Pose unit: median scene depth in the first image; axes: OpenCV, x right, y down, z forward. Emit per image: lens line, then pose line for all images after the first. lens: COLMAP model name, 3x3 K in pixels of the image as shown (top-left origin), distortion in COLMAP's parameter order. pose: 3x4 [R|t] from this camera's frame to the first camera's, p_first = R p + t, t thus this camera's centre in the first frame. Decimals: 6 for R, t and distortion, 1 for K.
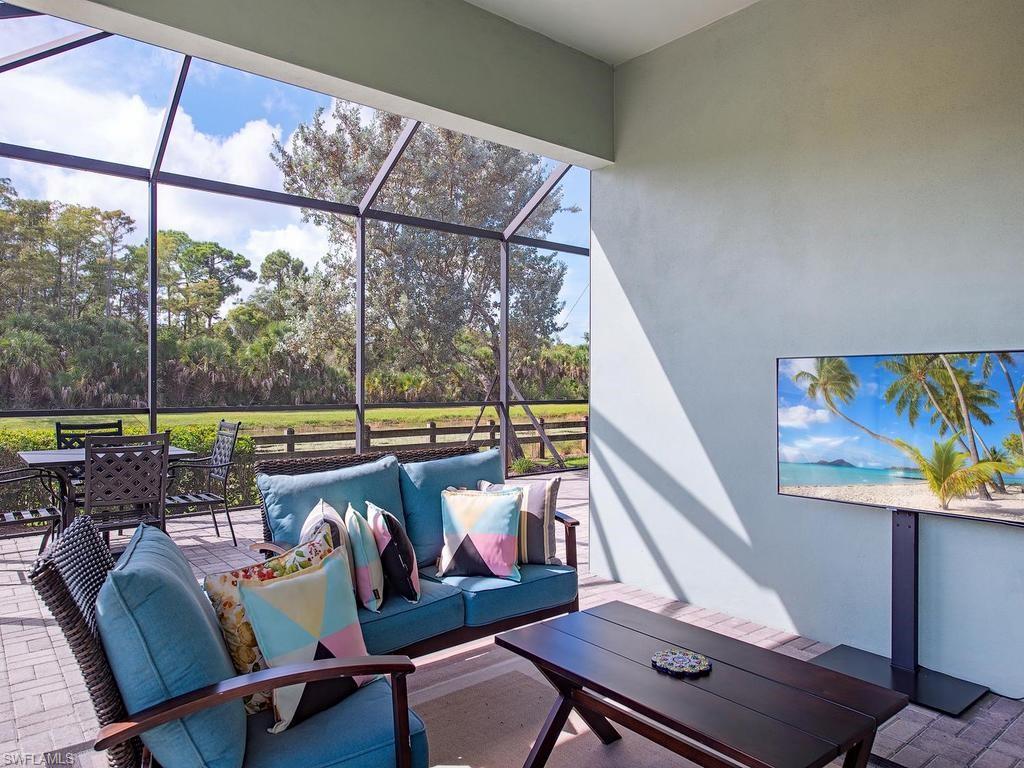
lens RADIAL K [[701.0, 0, 513.3], [0, 701.0, 383.9], [0, 0, 1]] dist [0.002013, 0.000274]
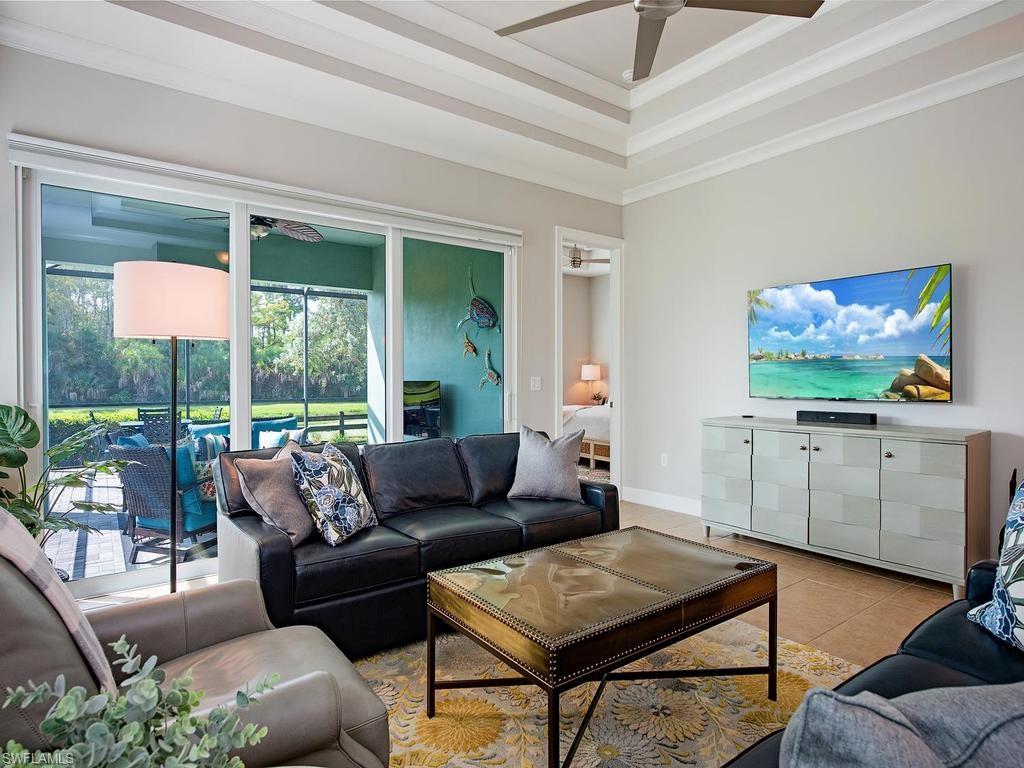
lens RADIAL K [[583.5, 0, 510.9], [0, 583.5, 384.4], [0, 0, 1]] dist [-0.001824, -0.000293]
pose [[0.998561, -0.007228, -0.053130, 0.069451], [0.007725, 0.999928, 0.009155, -0.003119], [0.053060, -0.009552, 0.998546, -0.084832]]
